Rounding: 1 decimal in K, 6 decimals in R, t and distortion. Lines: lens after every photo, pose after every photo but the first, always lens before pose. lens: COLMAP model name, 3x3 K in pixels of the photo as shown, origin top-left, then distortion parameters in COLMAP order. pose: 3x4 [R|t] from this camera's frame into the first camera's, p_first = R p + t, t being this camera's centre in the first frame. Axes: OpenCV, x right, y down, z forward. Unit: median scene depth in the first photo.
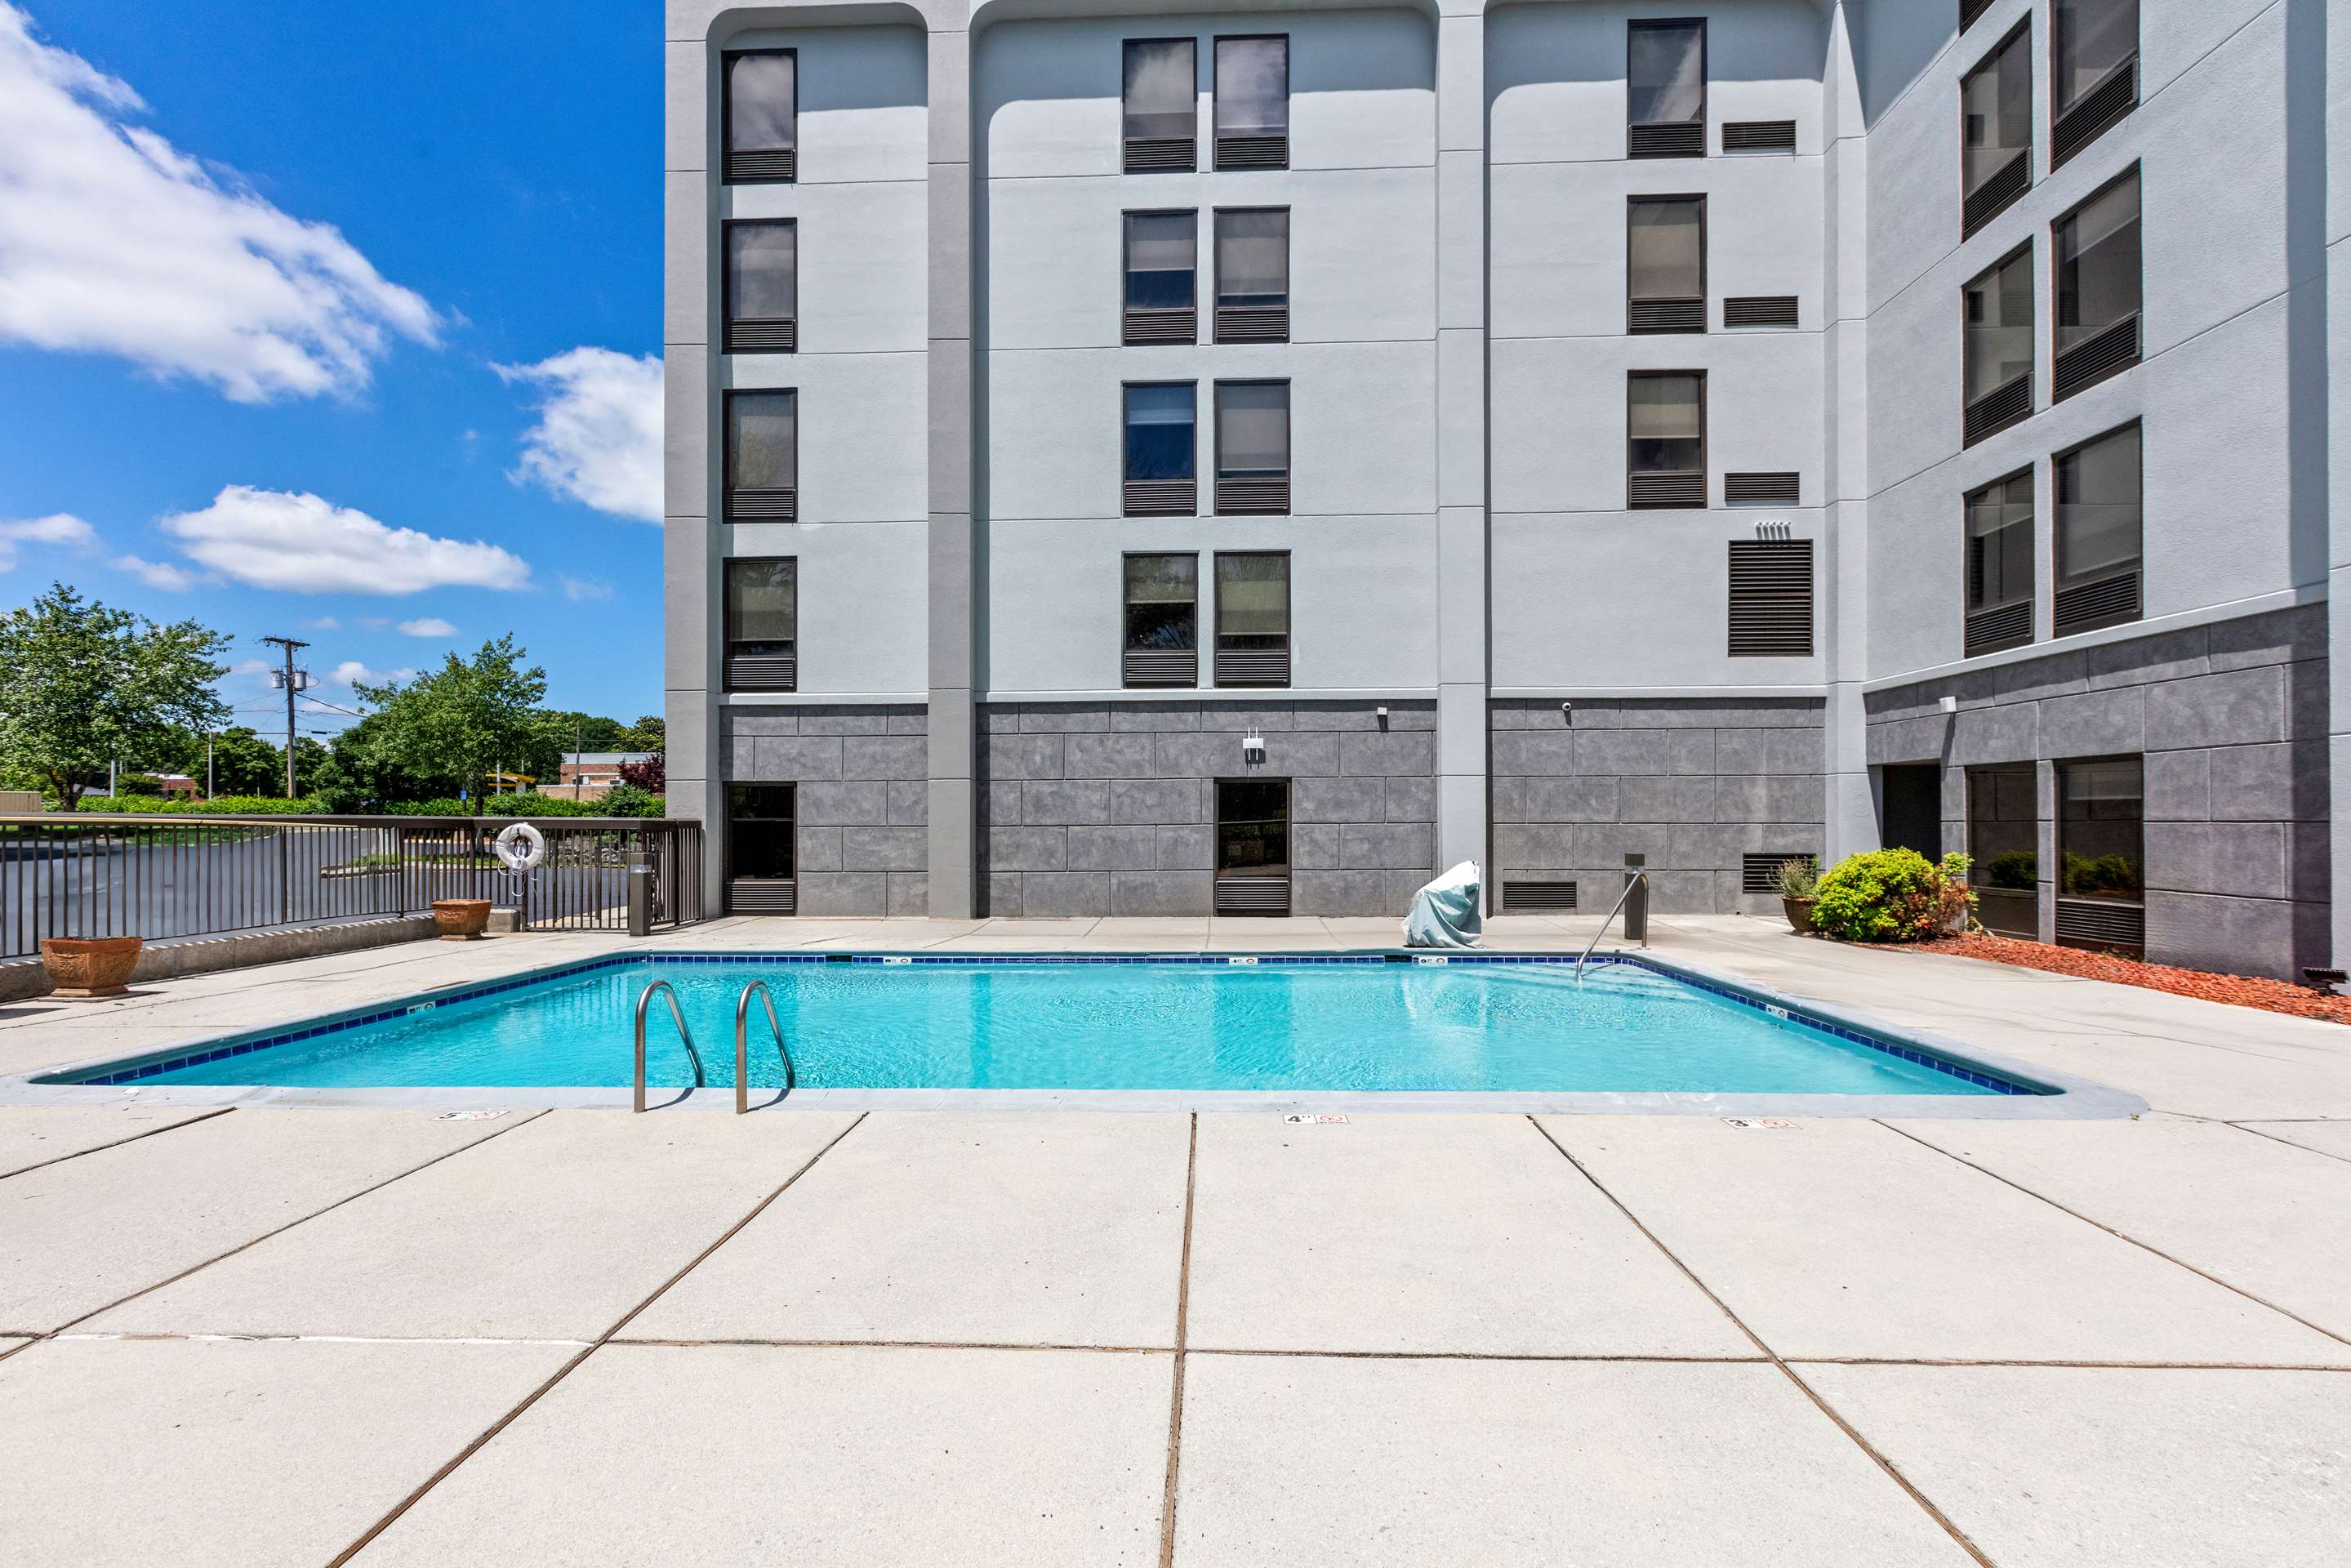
lens RADIAL K [[1070.1, 0, 1180.6], [0, 1070.1, 820.1], [0, 0, 1]] dist [0.002653, -0.001178]
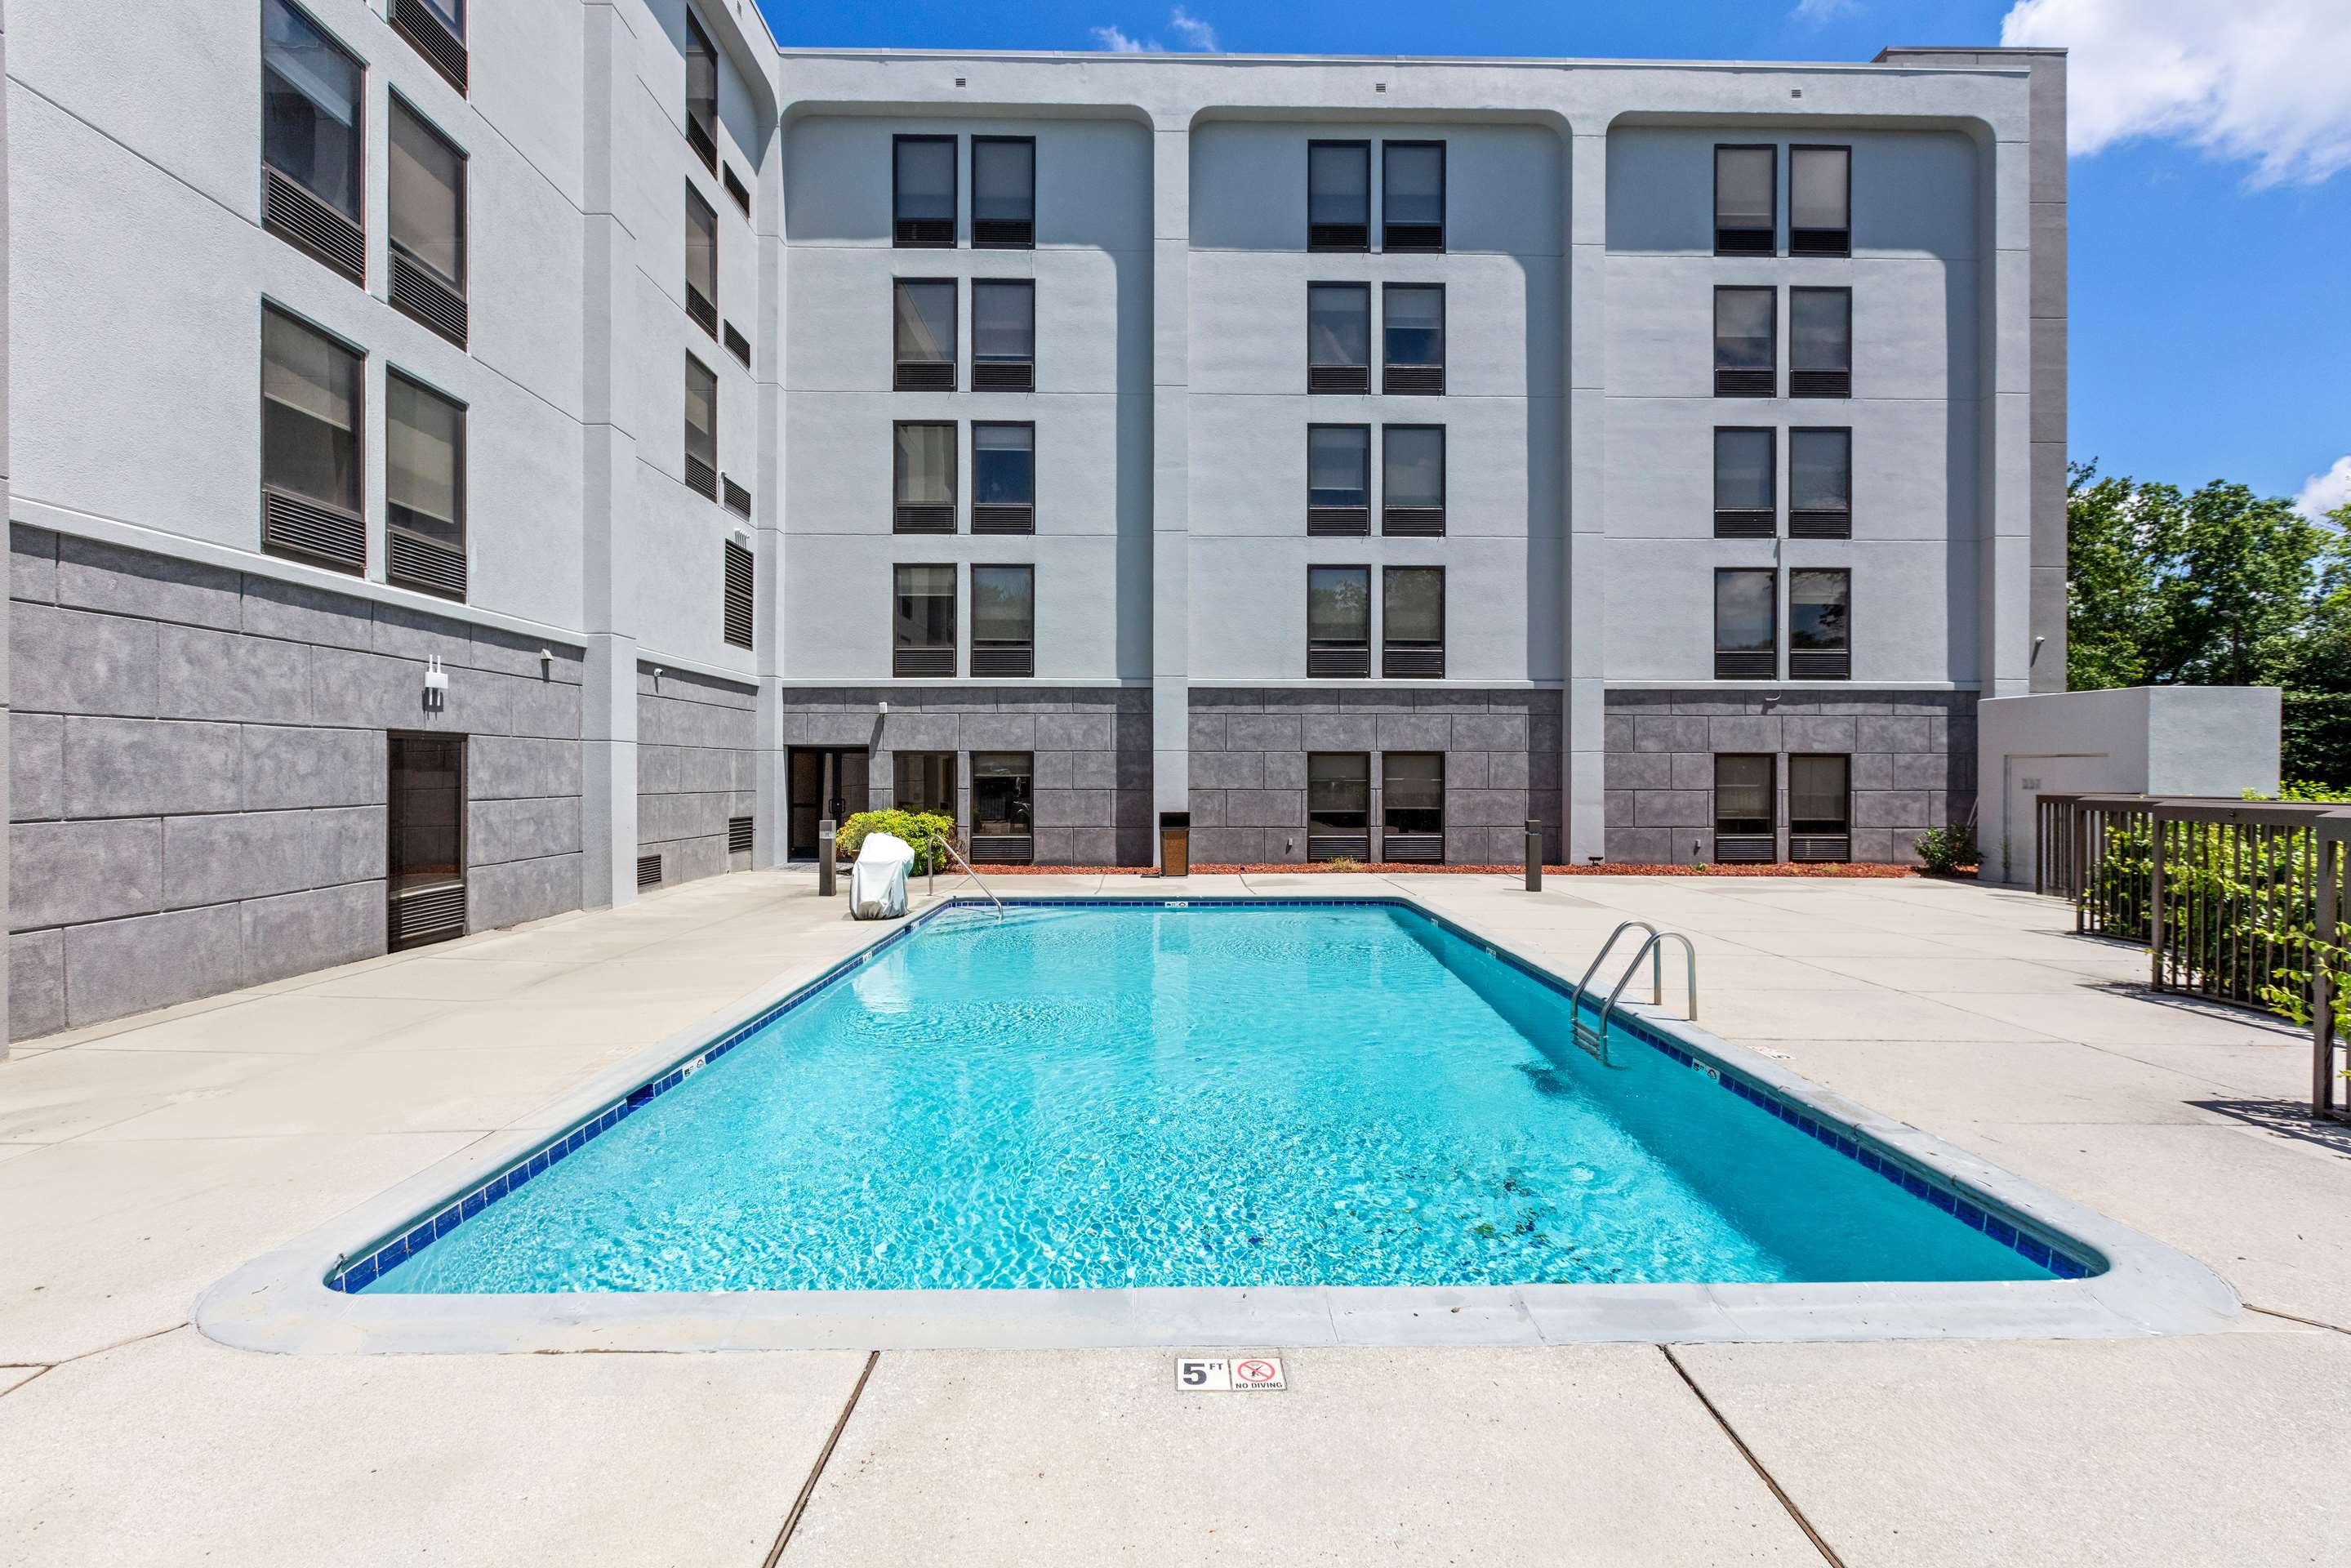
lens RADIAL K [[1070.1, 0, 1183.2], [0, 1070.1, 771.1], [0, 0, 1]] dist [0.002653, -0.001178]
pose [[-0.061964, 0.005864, 0.998061, -0.619657], [-0.002773, 0.999978, -0.006048, -0.013165], [-0.998075, -0.003143, -0.061947, 0.585678]]
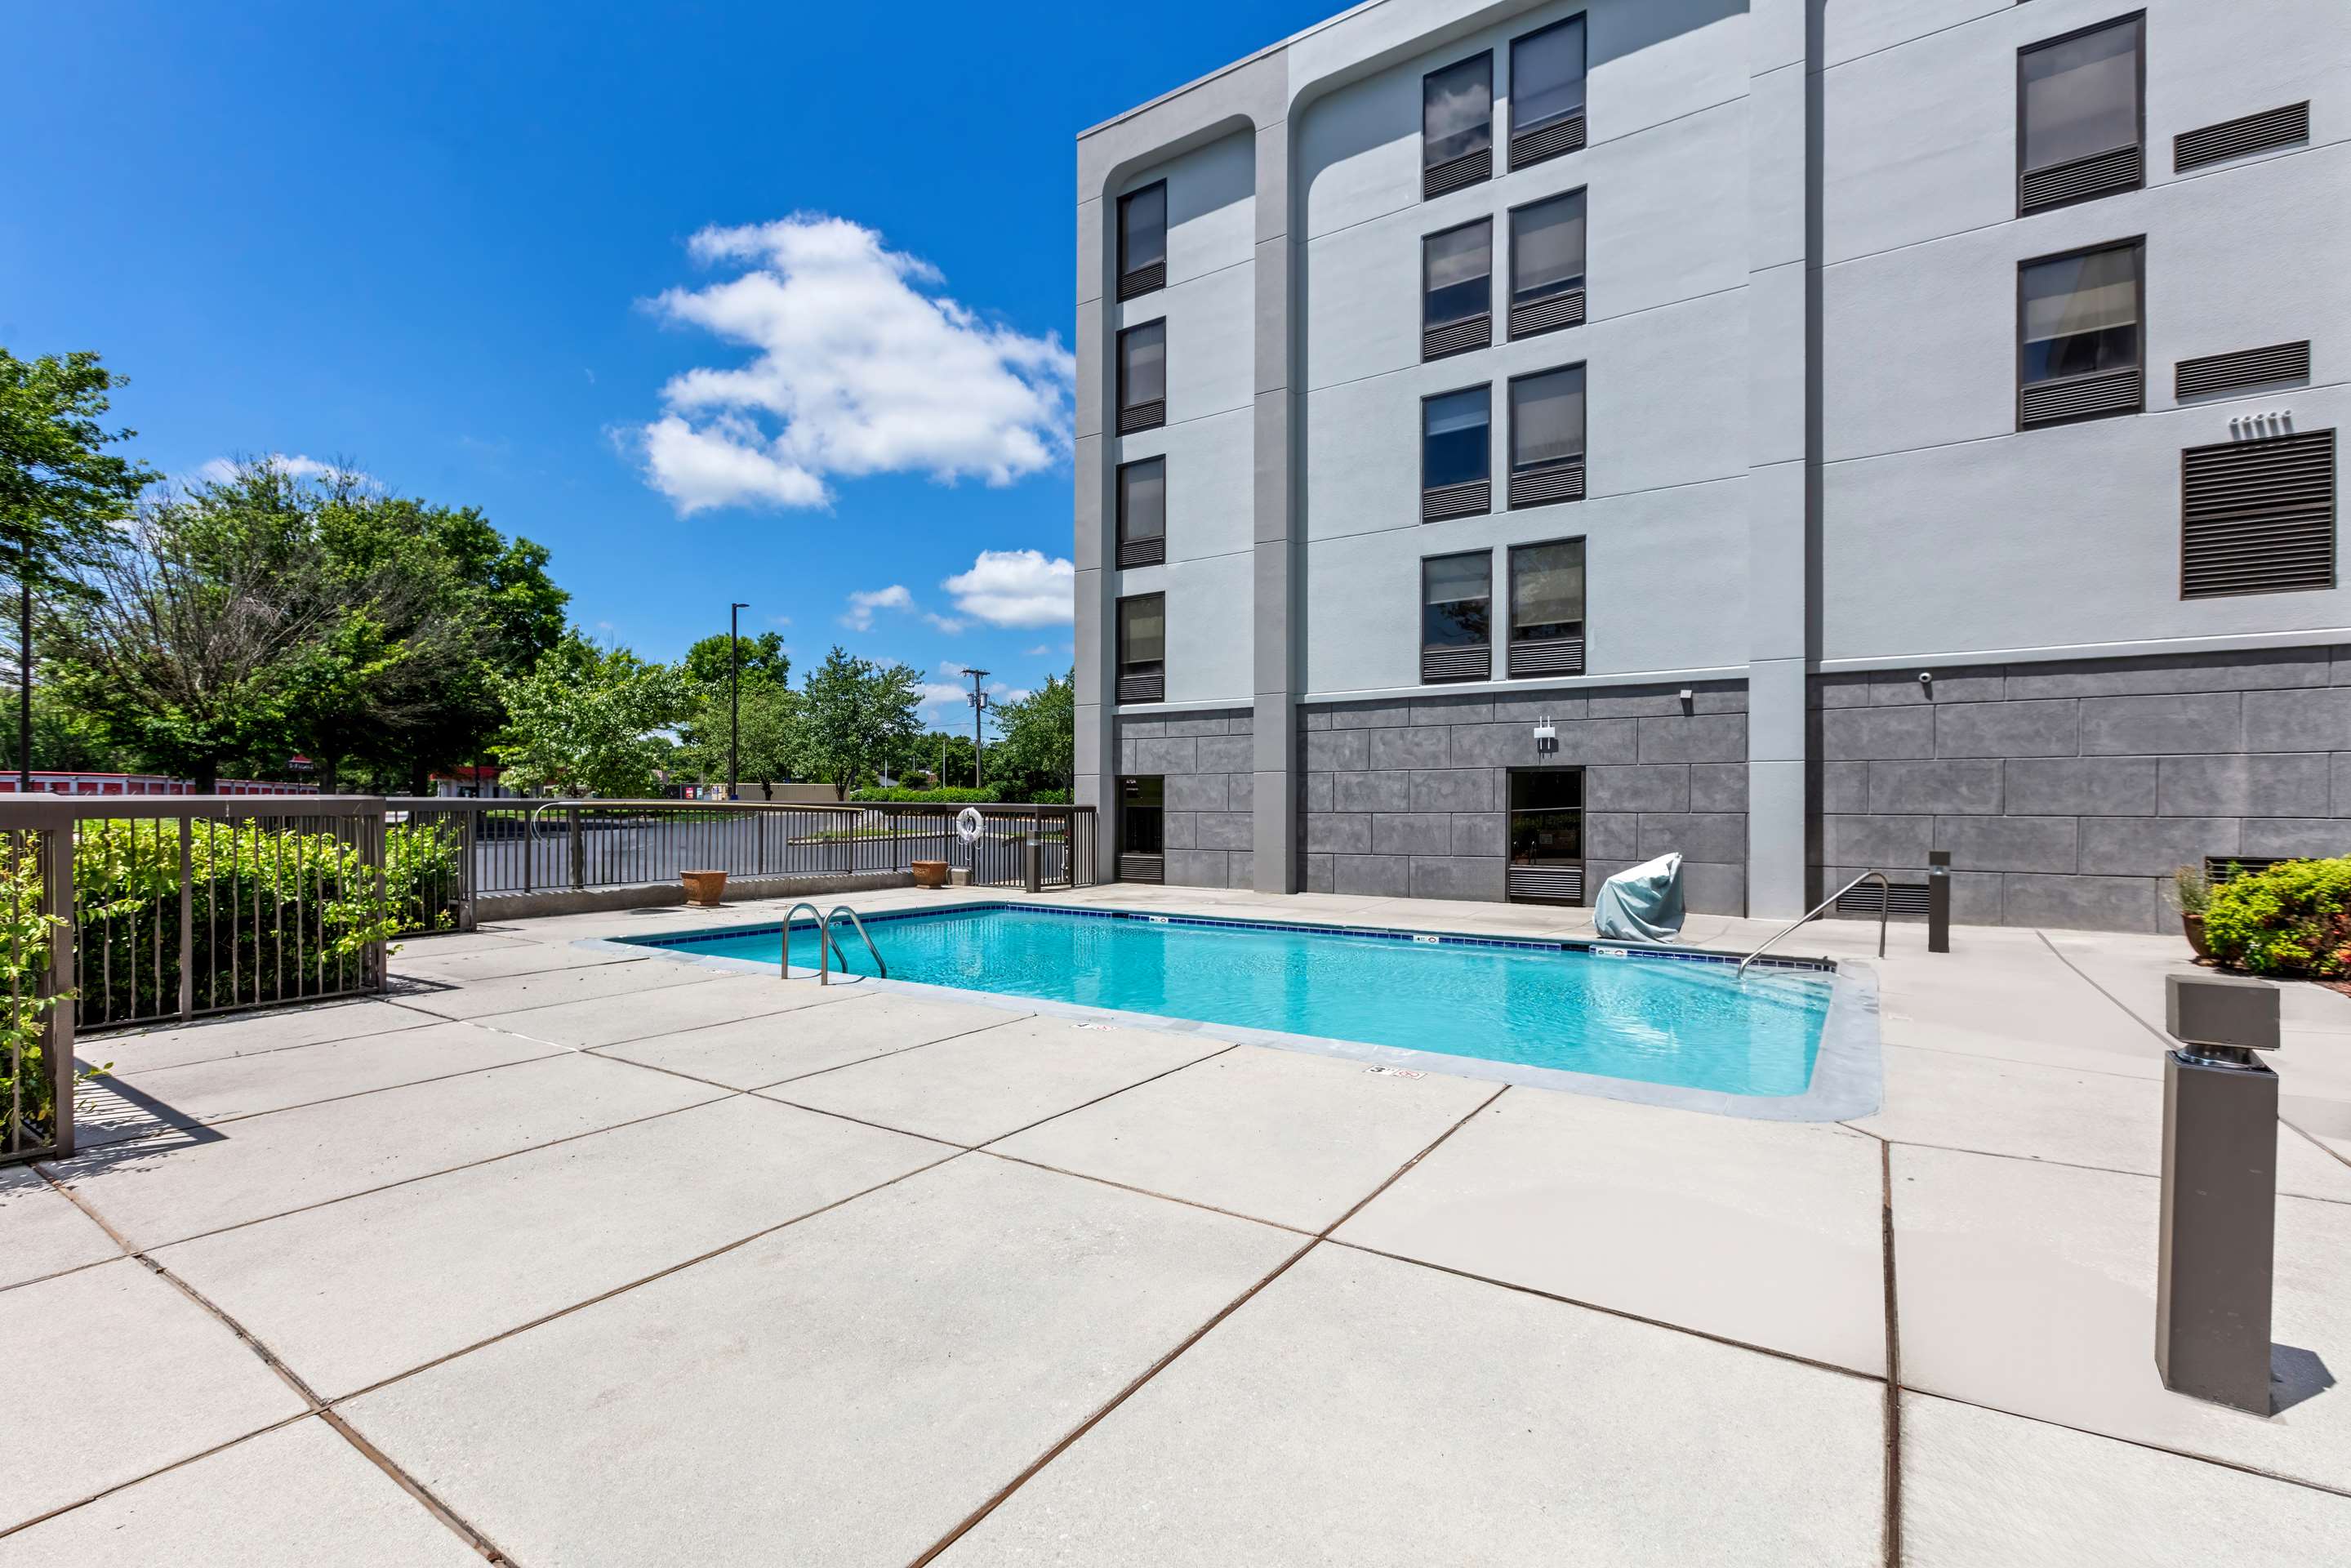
lens RADIAL K [[1070.1, 0, 1167.9], [0, 1070.1, 805.8], [0, 0, 1]] dist [0.002653, -0.001178]
pose [[0.846896, 0.004716, -0.531738, 0.303816], [-0.004880, 0.999987, 0.001097, -0.002189], [0.531737, 0.001666, 0.846908, -0.037220]]
